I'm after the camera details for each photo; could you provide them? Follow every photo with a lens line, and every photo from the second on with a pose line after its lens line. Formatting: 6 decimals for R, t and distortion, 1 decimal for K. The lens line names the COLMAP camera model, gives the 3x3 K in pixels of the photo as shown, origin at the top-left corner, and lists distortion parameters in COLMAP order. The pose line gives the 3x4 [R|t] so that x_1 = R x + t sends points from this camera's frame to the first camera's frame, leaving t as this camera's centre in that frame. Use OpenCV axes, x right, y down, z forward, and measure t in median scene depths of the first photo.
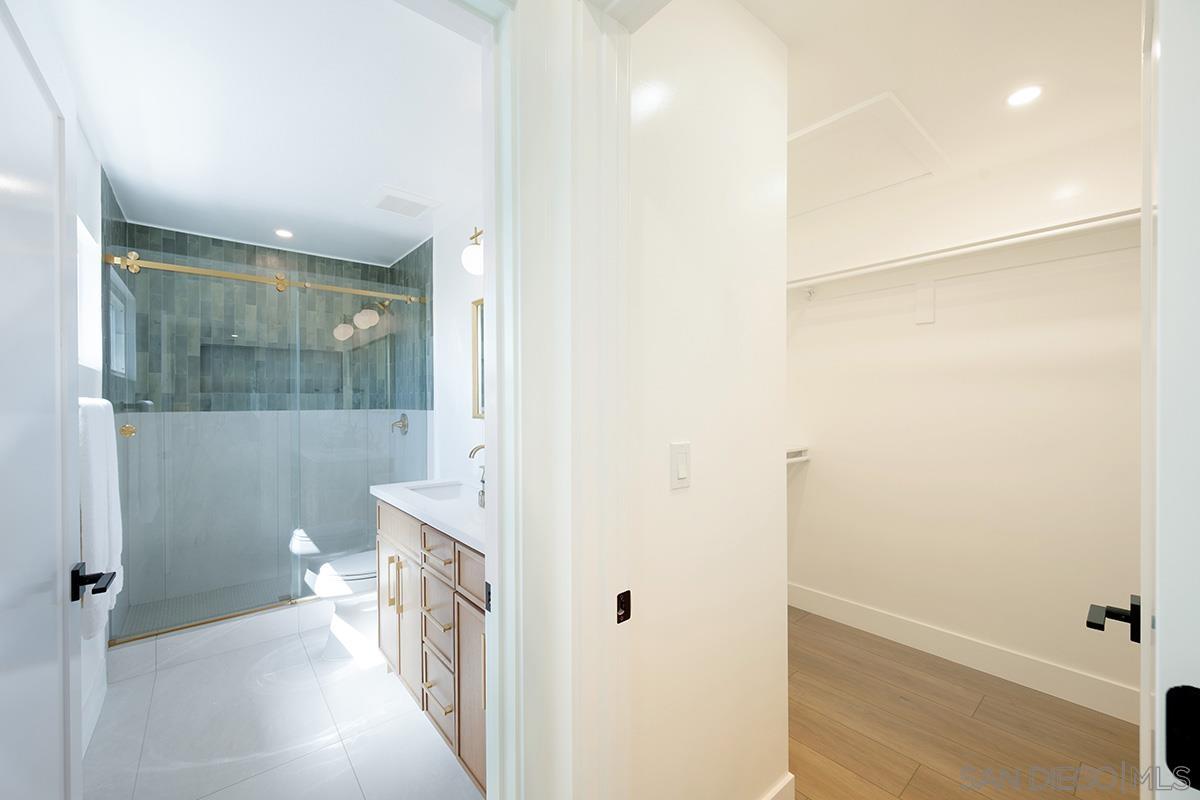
lens RADIAL K [[497.3, 0, 610.2], [0, 497.3, 402.3], [0, 0, 1]] dist [0.000315, -0.000865]
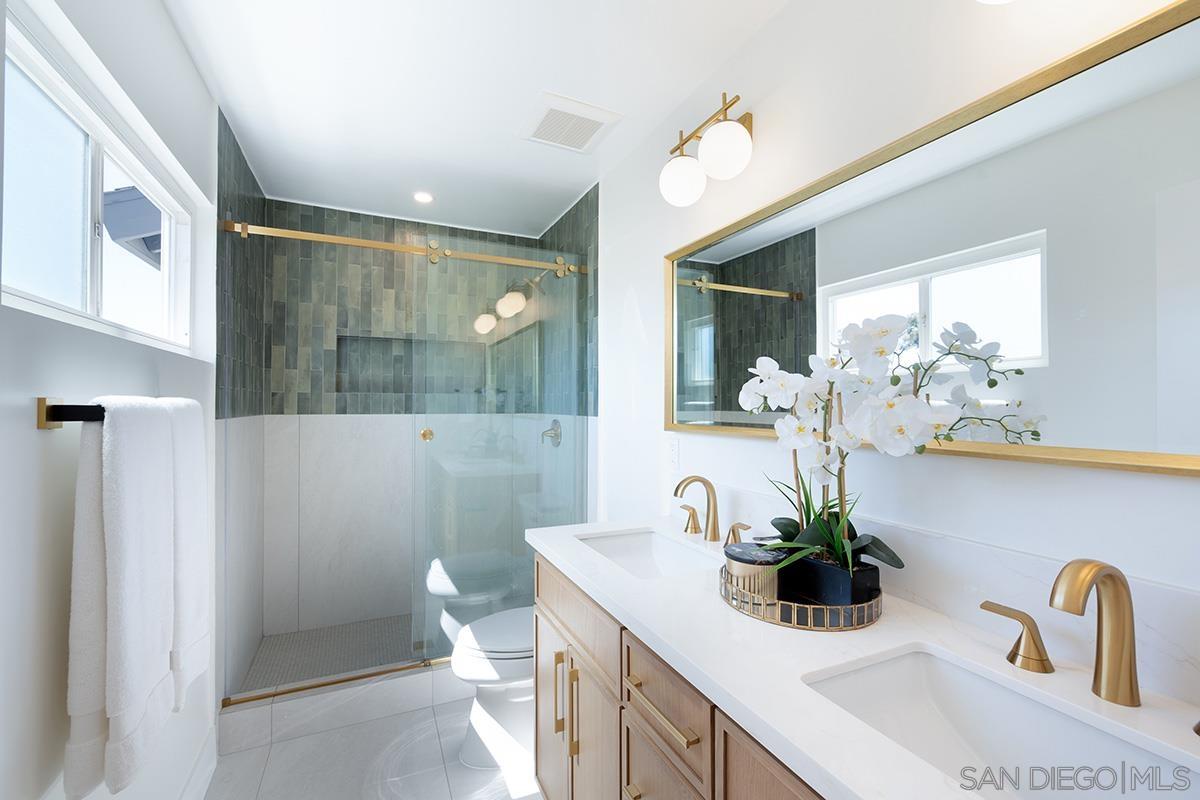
lens RADIAL K [[508.5, 0, 596.1], [0, 508.5, 403.1], [0, 0, 1]] dist [-0.000725, 0.000387]
pose [[0.963784, 0.006101, -0.266614, -0.155711], [-0.007563, 0.999961, -0.004455, -0.000419], [0.266576, 0.006310, 0.963793, 0.270221]]
